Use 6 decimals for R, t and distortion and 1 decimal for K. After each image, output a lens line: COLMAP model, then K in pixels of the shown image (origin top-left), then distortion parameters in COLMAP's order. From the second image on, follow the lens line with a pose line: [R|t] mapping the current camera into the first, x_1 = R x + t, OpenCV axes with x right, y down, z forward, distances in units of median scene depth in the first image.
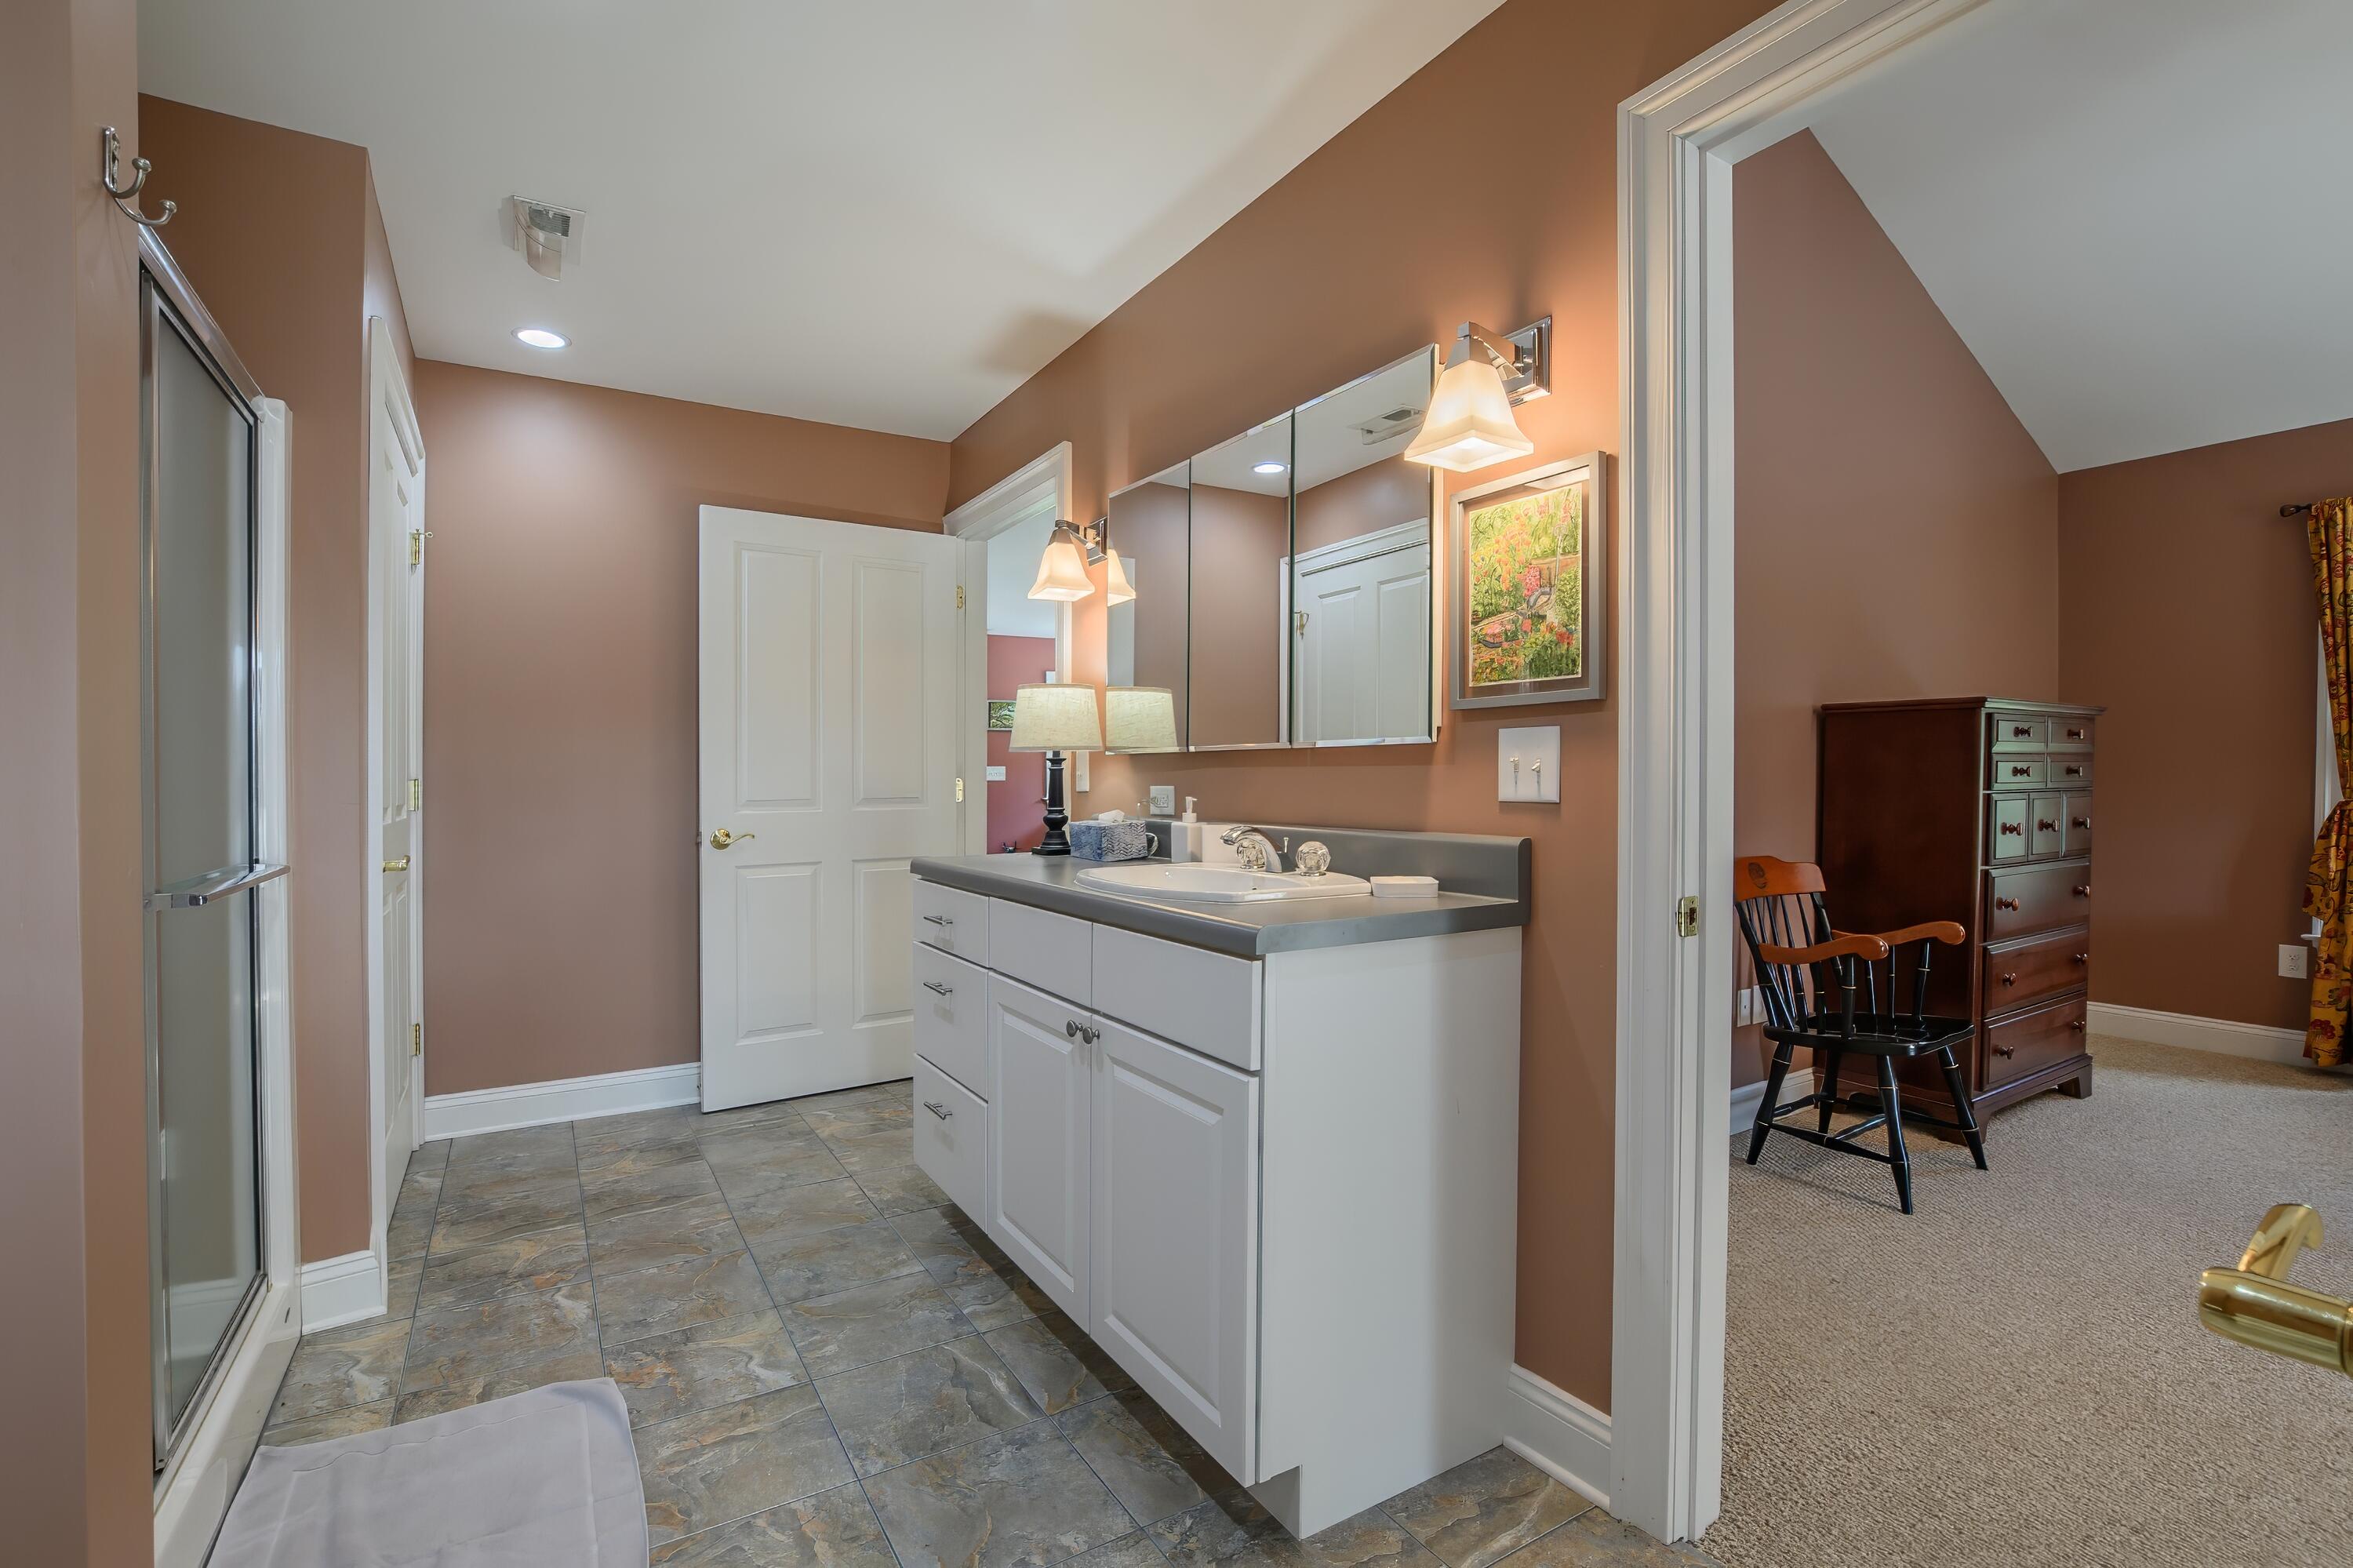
lens RADIAL K [[1058.1, 0, 1181.6], [0, 1058.1, 788.4], [0, 0, 1]] dist [-0.015242, 0.000214]
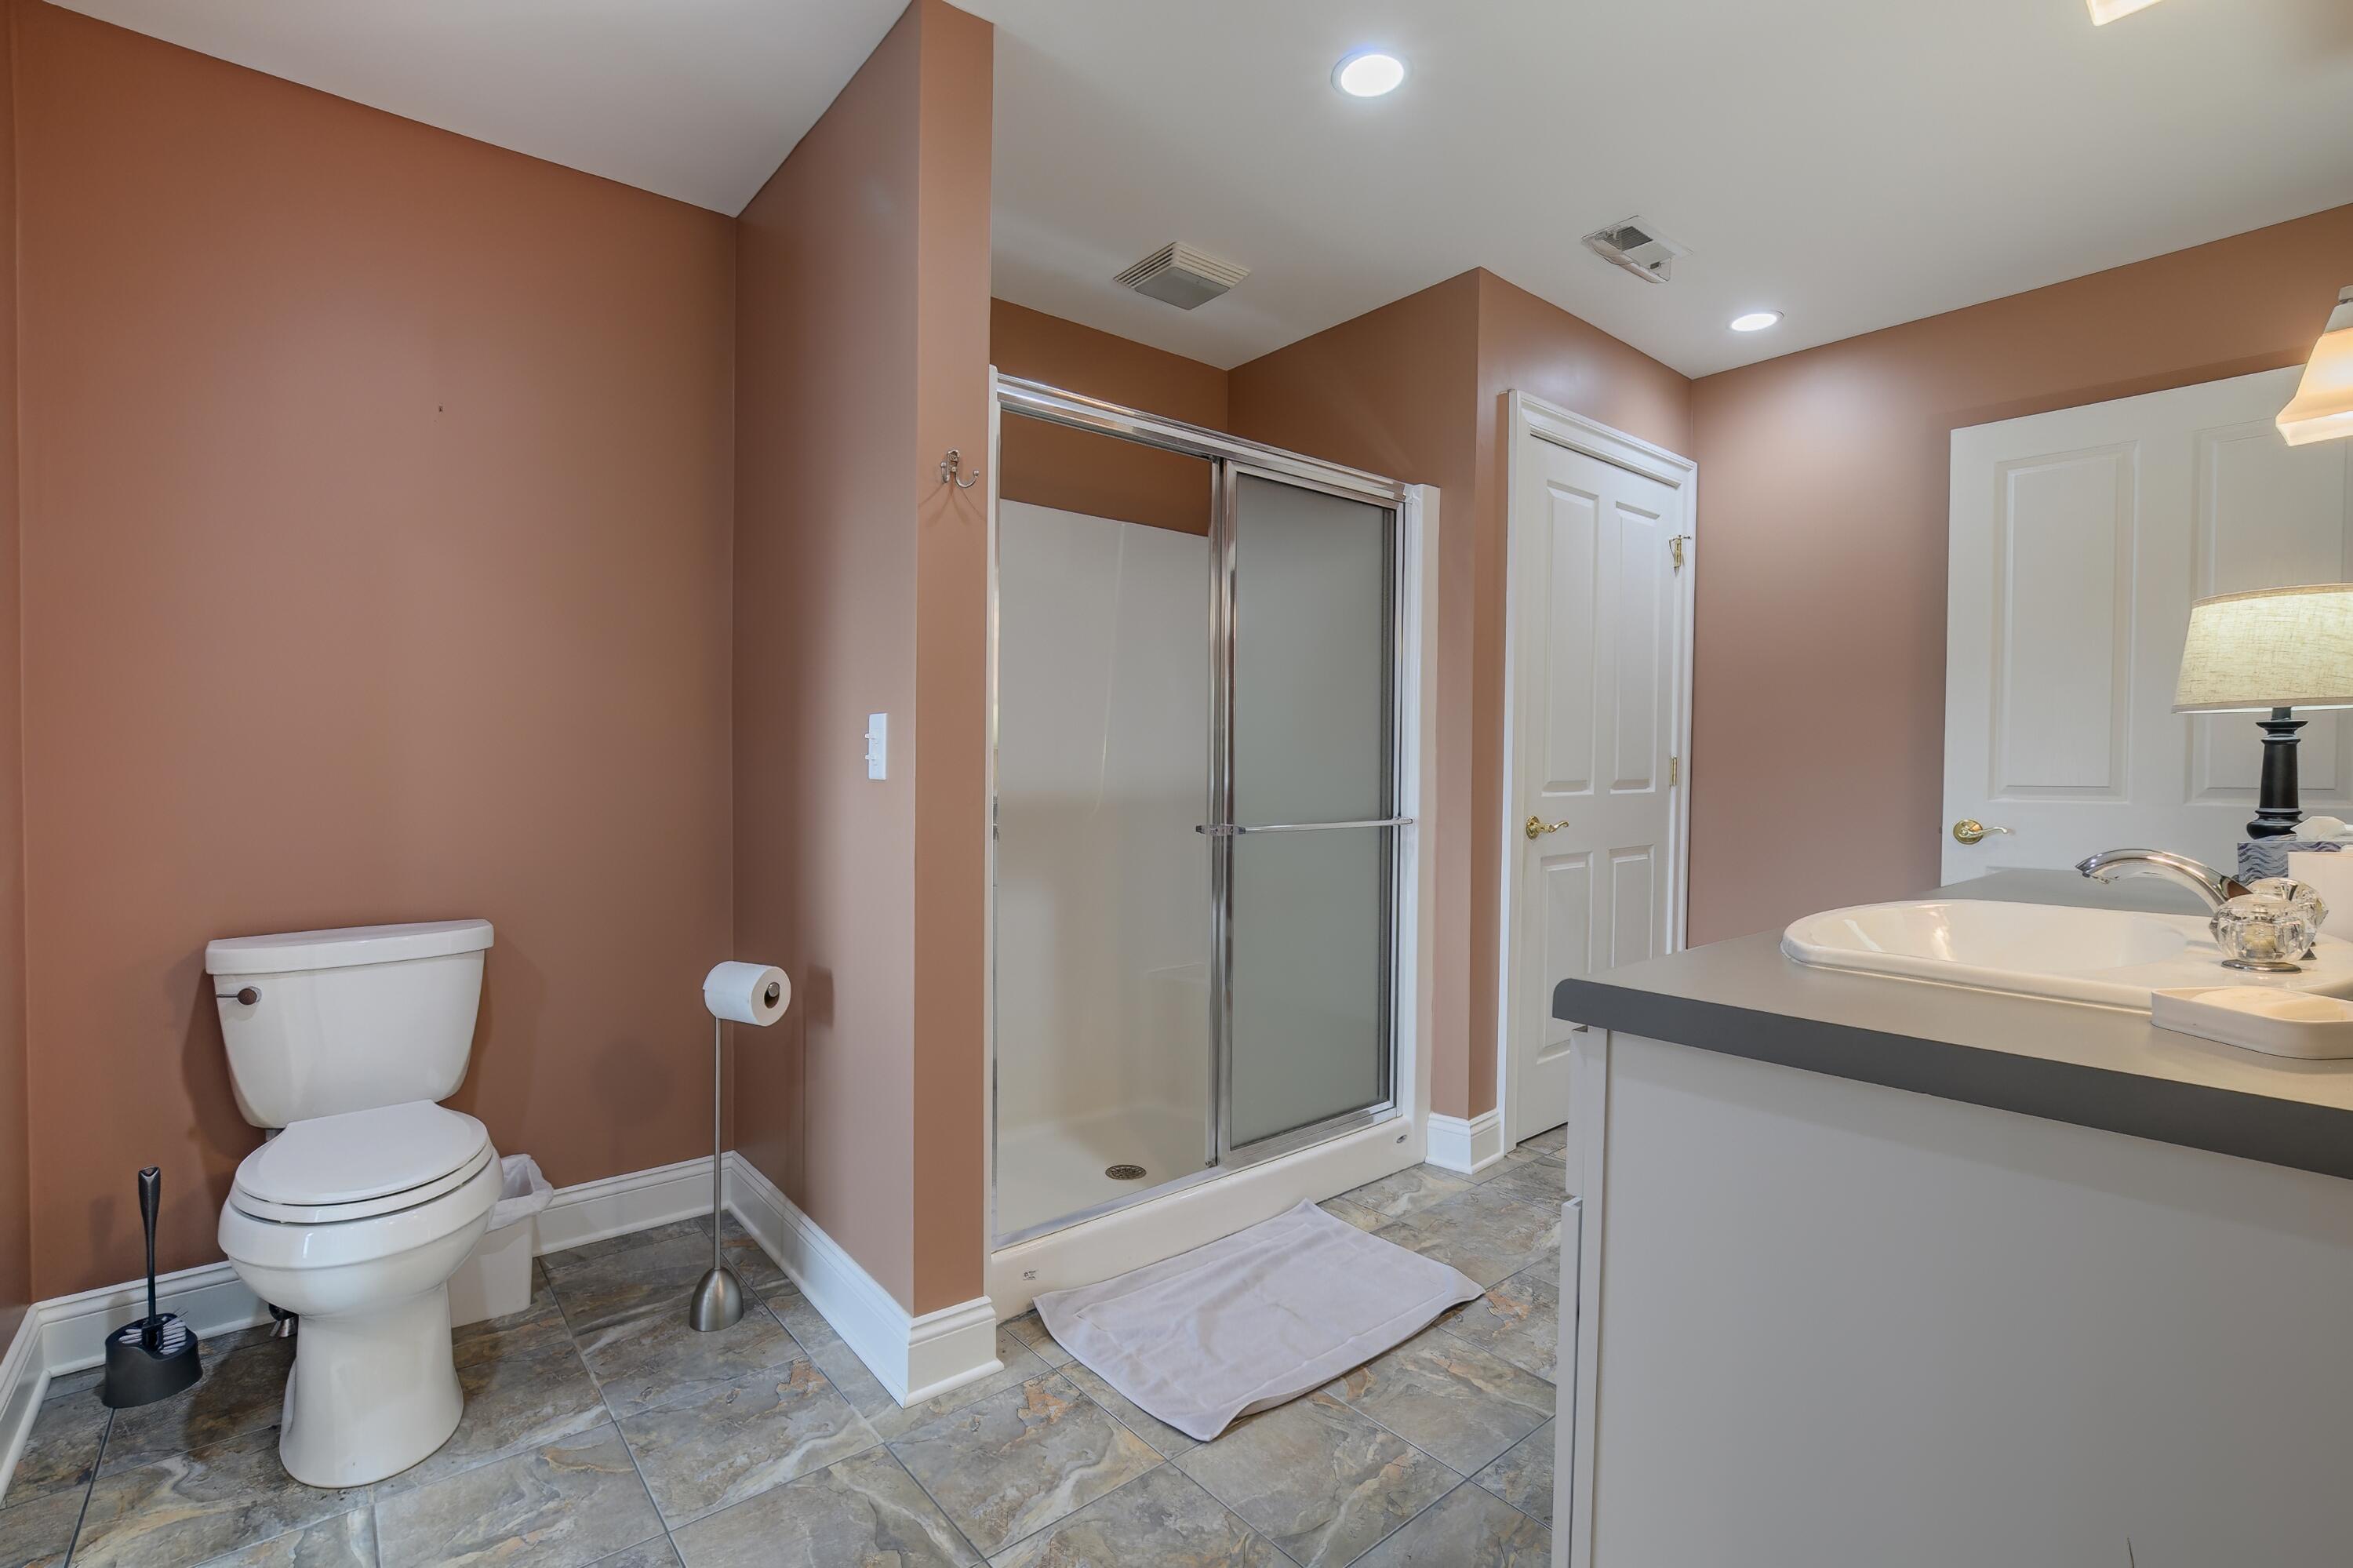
lens RADIAL K [[1058.1, 0, 1181.6], [0, 1058.1, 788.4], [0, 0, 1]] dist [-0.015242, 0.000214]
pose [[0.148103, 0.025728, -0.988637, 0.515329], [-0.007037, 0.999664, 0.024961, -0.003633], [0.988947, 0.003260, 0.148234, 0.507536]]
